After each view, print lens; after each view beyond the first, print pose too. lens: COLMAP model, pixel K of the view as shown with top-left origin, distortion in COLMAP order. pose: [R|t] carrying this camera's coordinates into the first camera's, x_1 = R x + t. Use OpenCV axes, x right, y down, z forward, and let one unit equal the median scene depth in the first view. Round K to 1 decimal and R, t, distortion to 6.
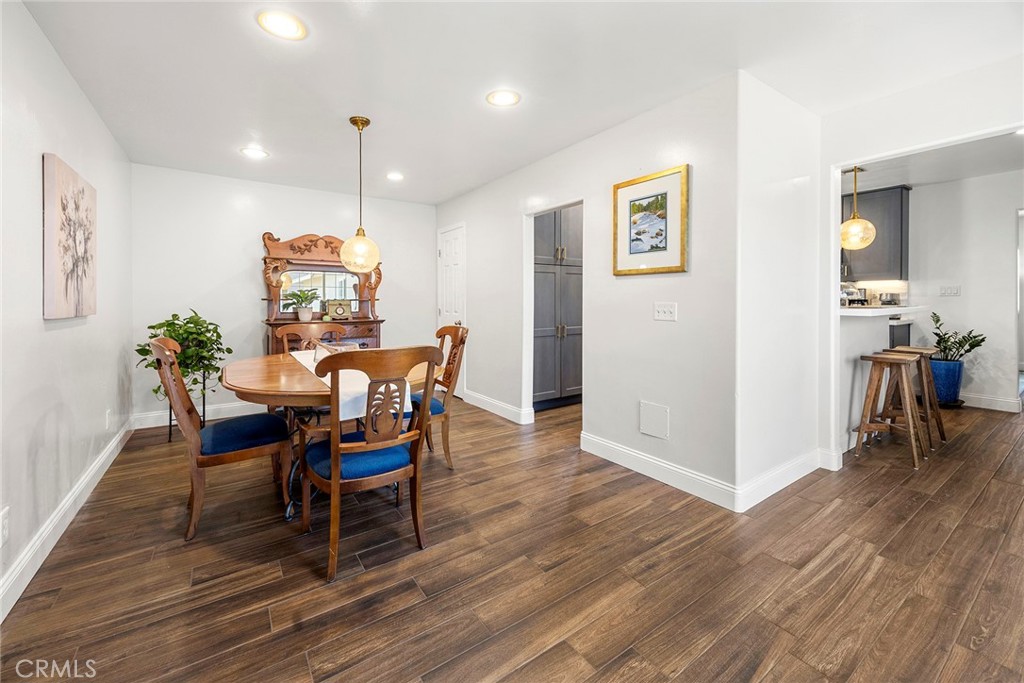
lens RADIAL K [[404.5, 0, 512.4], [0, 404.5, 311.6], [0, 0, 1]] dist [0.006842, -0.001187]
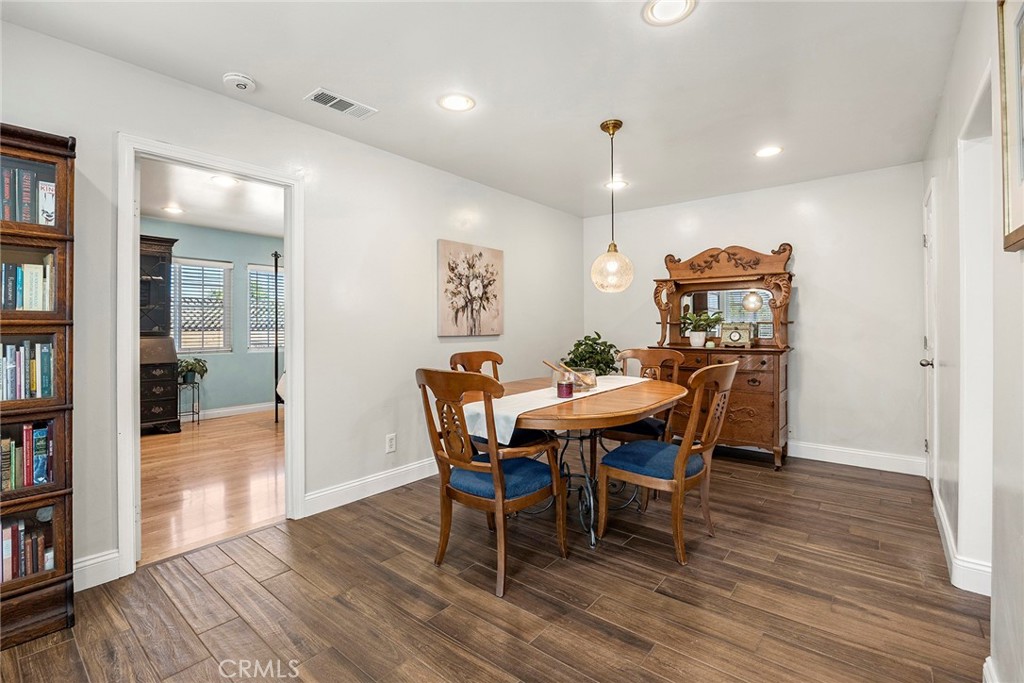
lens RADIAL K [[455.6, 0, 512.0], [0, 455.6, 333.2], [0, 0, 1]] dist [-0.025476, 0.001331]
pose [[0.283871, 0.015865, -0.958731, 0.726133], [-0.021277, 0.999721, 0.010243, -0.018843], [0.958626, 0.017491, 0.284129, 0.701416]]
